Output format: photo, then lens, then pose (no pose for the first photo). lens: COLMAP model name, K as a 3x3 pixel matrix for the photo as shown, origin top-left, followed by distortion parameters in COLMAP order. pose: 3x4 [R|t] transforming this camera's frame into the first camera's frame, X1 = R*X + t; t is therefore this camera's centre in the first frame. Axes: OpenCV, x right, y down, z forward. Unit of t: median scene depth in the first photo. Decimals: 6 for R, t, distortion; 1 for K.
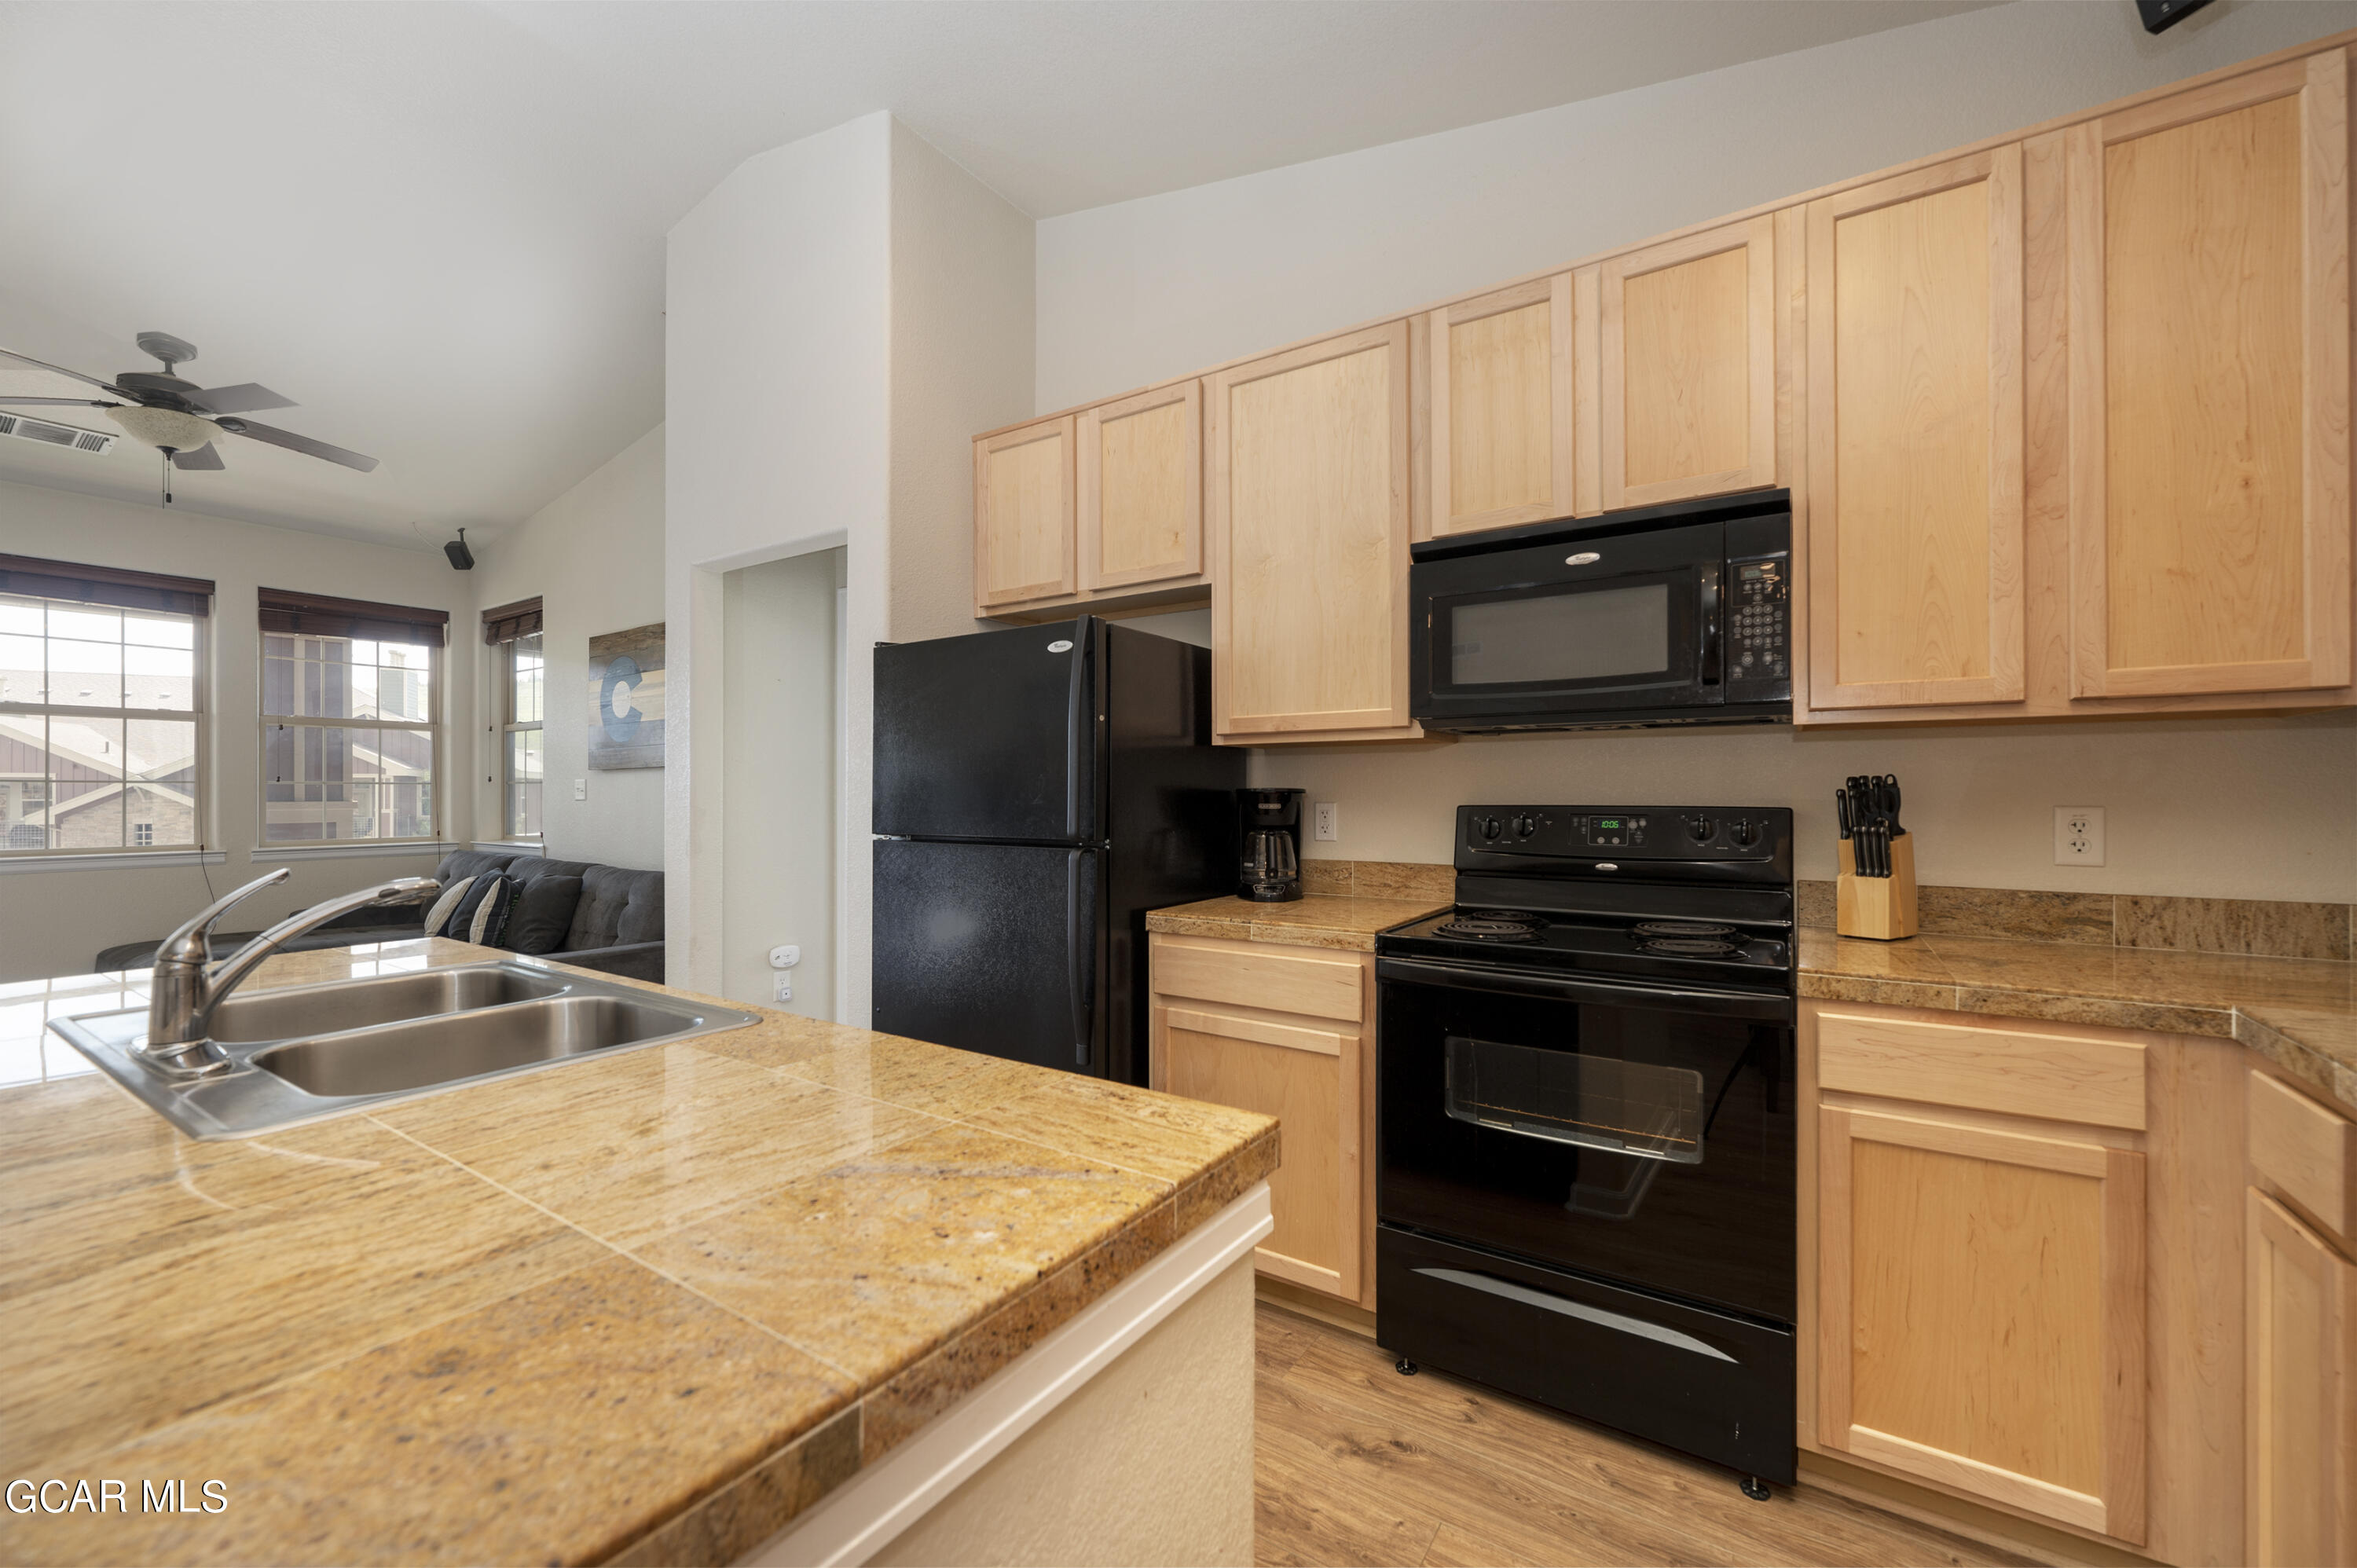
lens RADIAL K [[936.0, 0, 1184.4], [0, 936.0, 790.7], [0, 0, 1]] dist [-0.001972, 0.000541]
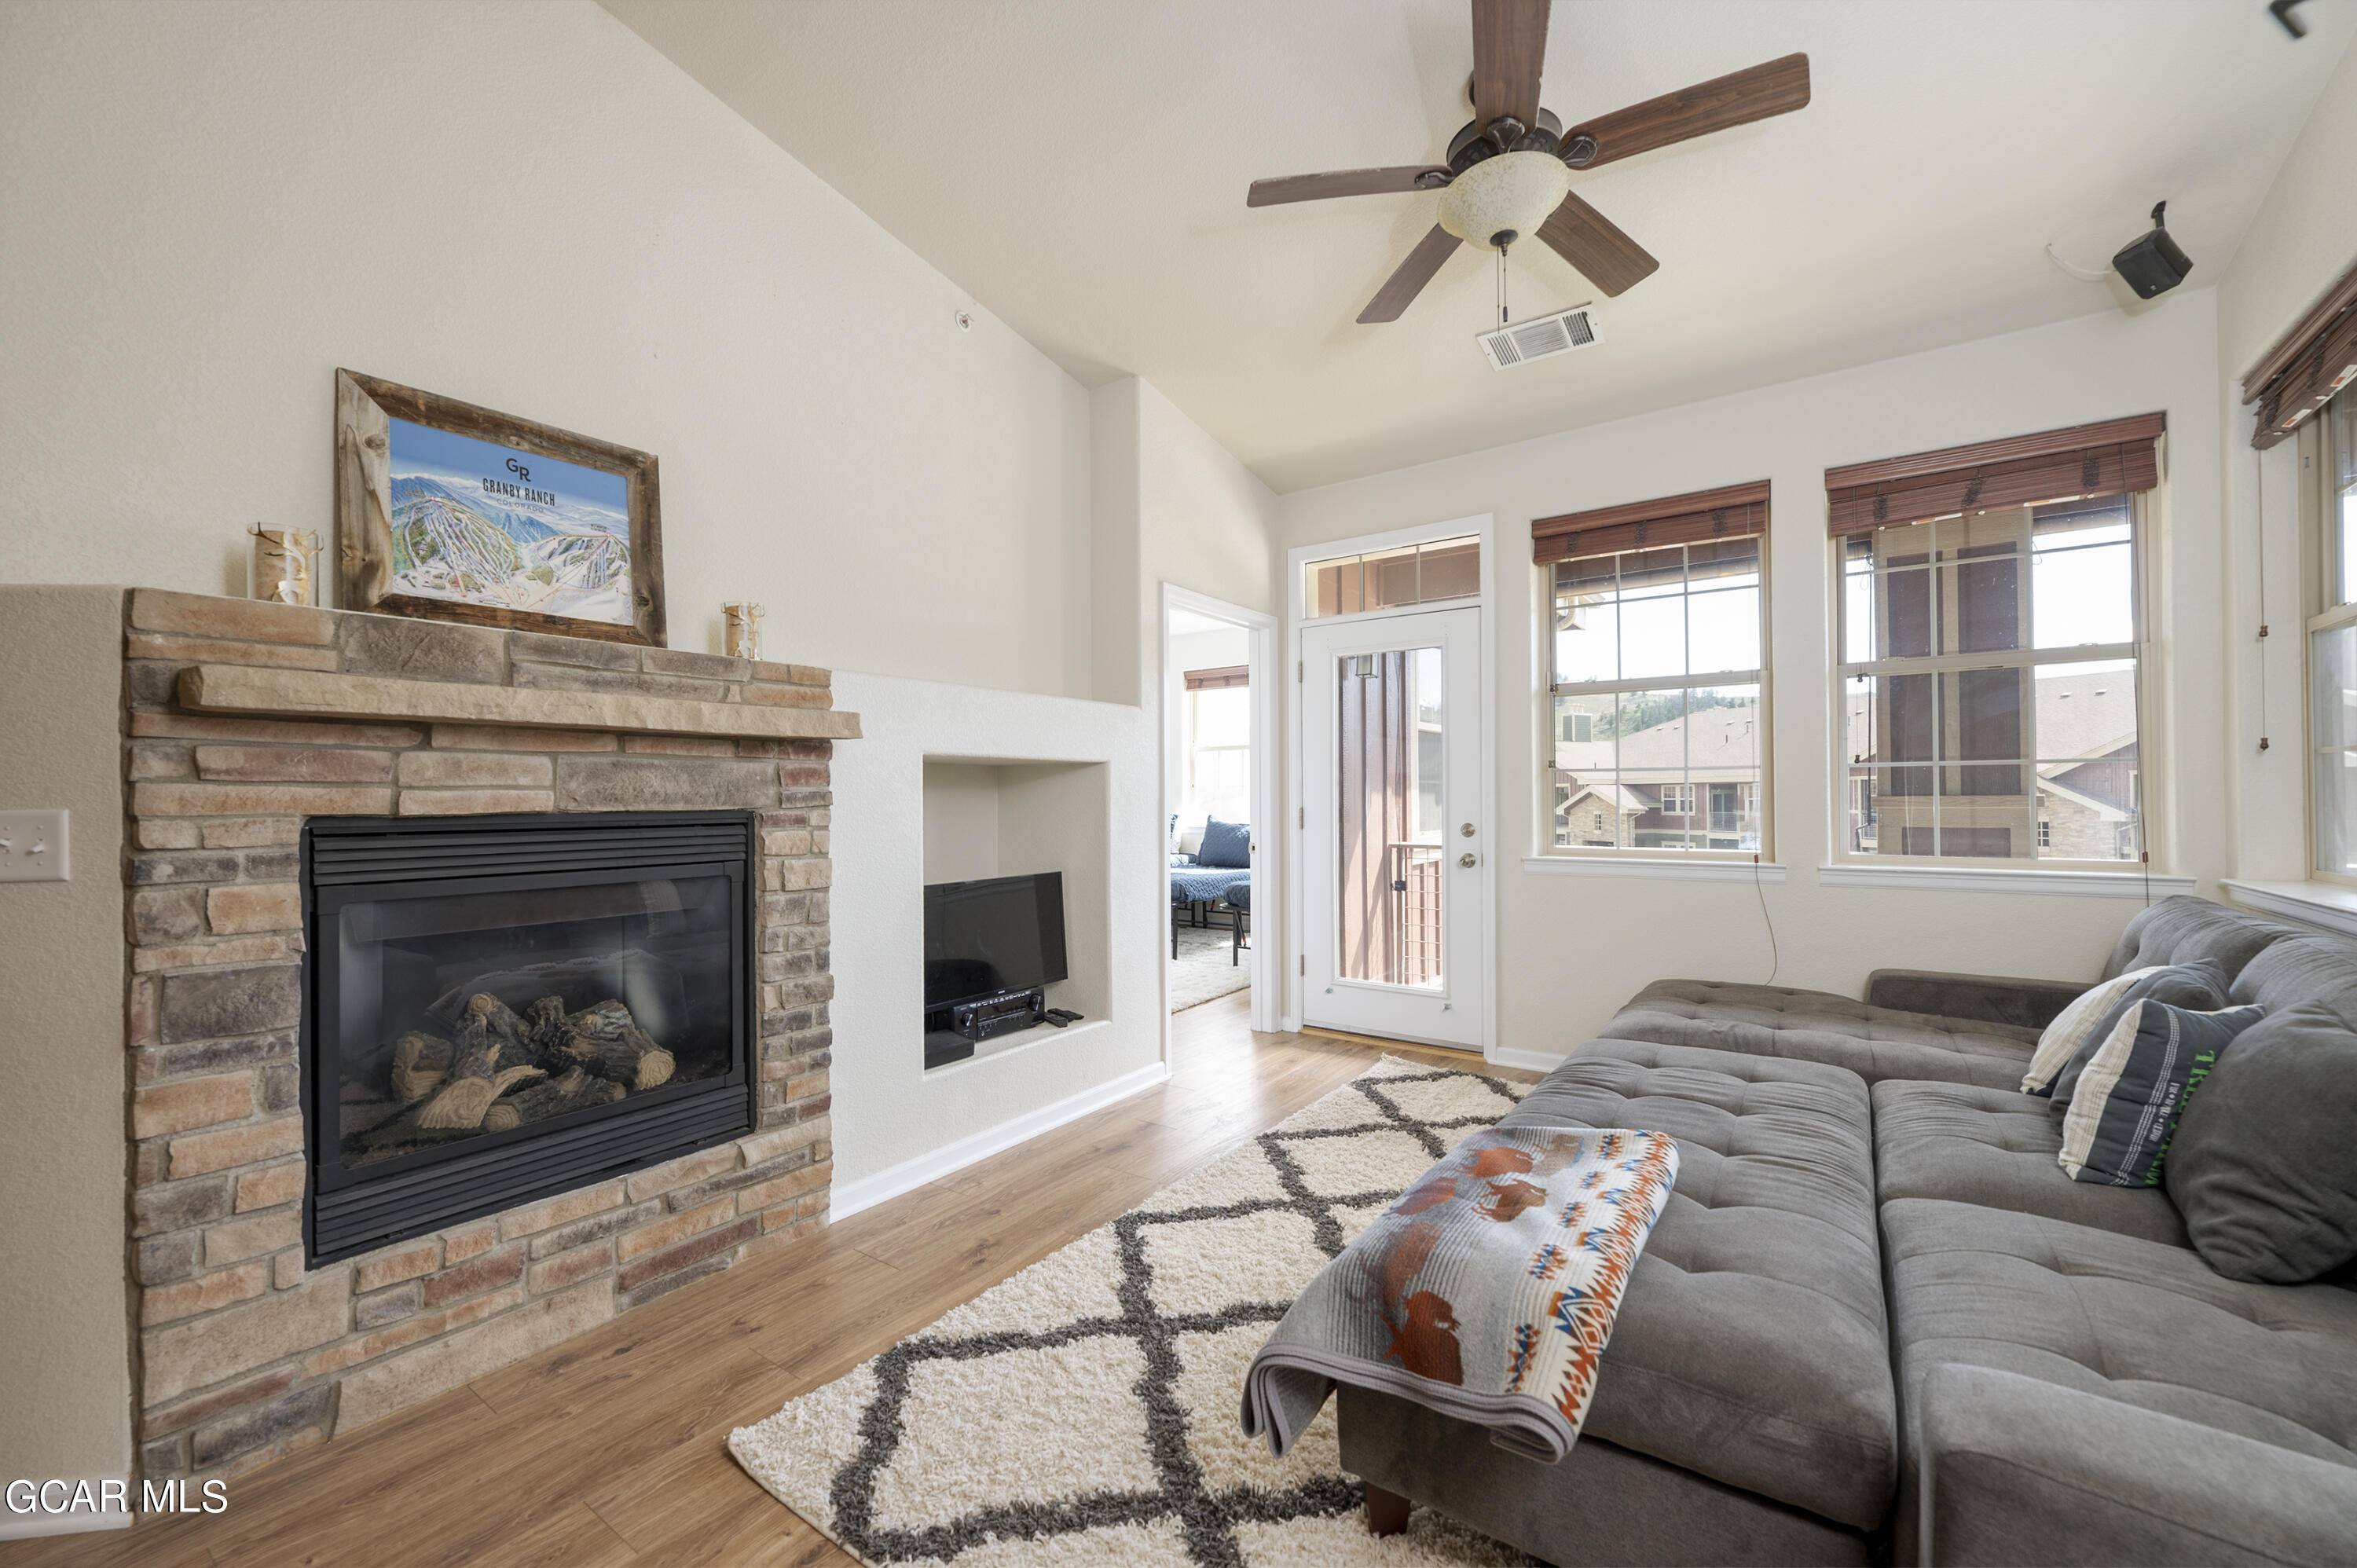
lens RADIAL K [[936.0, 0, 1176.8], [0, 936.0, 785.6], [0, 0, 1]] dist [-0.001972, 0.000541]
pose [[-0.039333, -0.012206, -0.999152, -0.892013], [0.008030, 0.999889, -0.012531, 0.030416], [0.999194, -0.008517, -0.039231, 1.608468]]
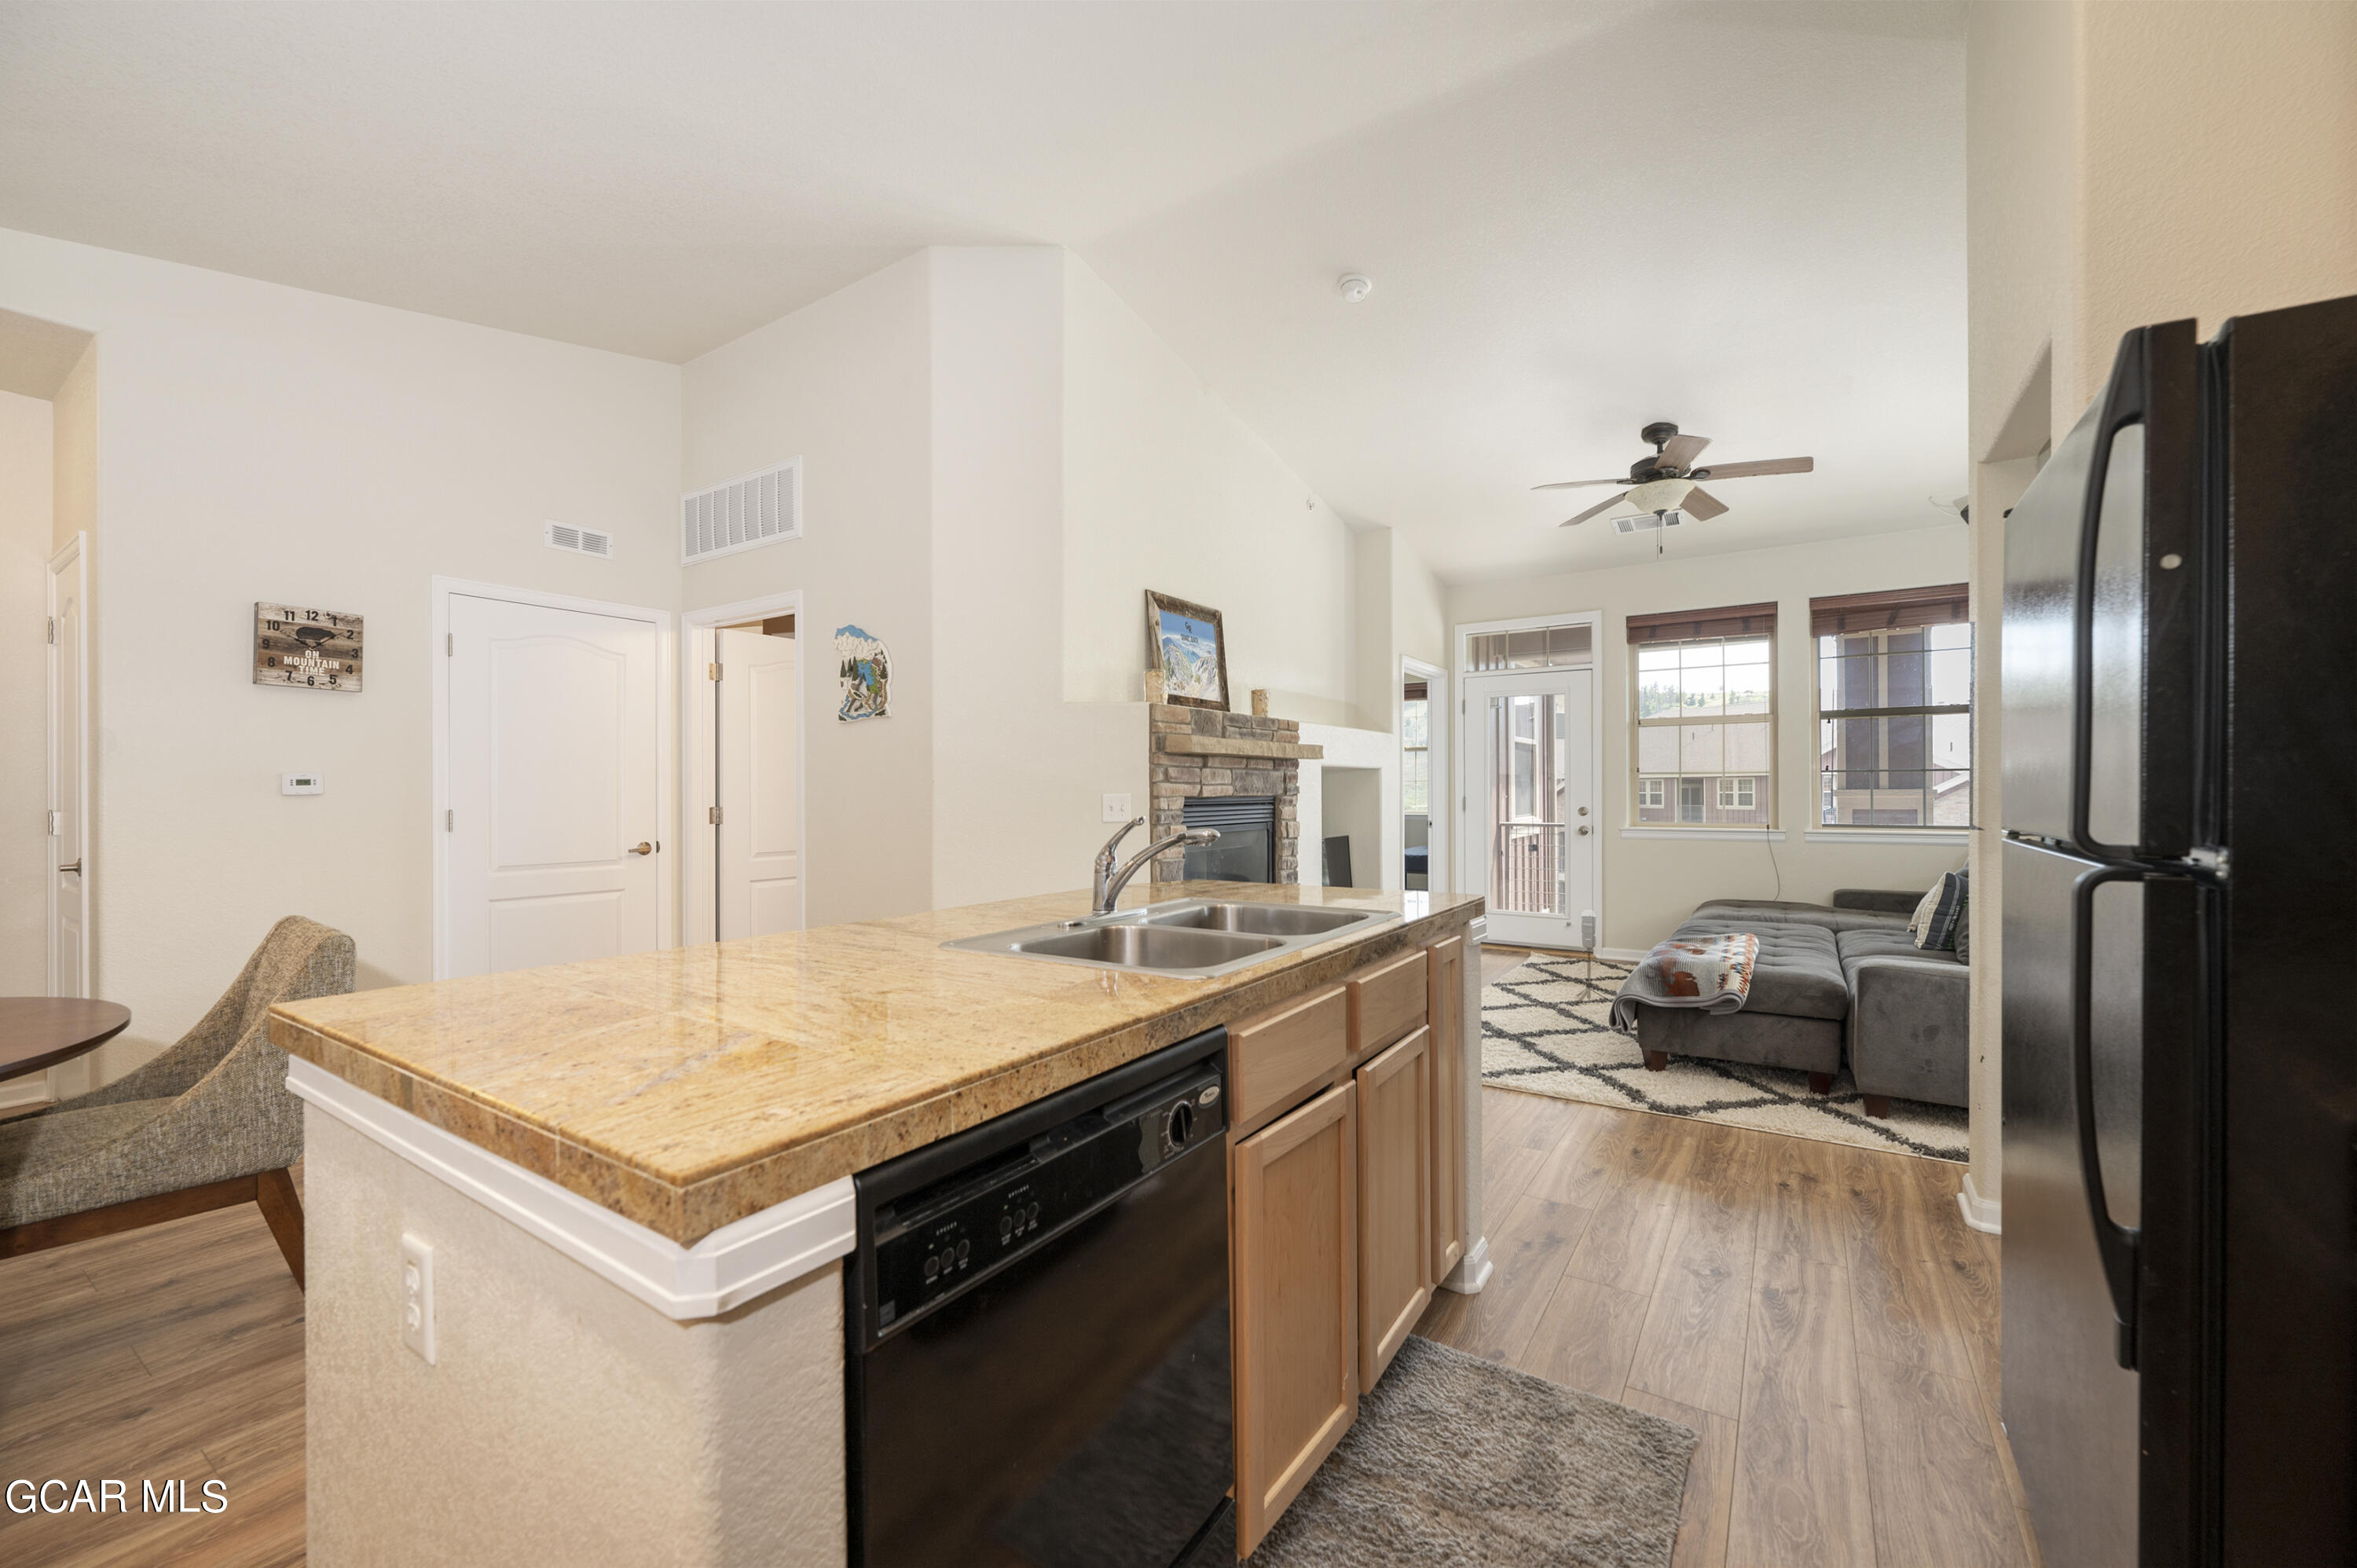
lens RADIAL K [[936.0, 0, 1176.1], [0, 936.0, 789.4], [0, 0, 1]] dist [-0.001972, 0.000541]
pose [[-0.005682, -0.000434, -0.999984, 0.405536], [0.005792, 0.999983, -0.000467, 0.025196], [0.999967, -0.005794, -0.005680, 0.682274]]
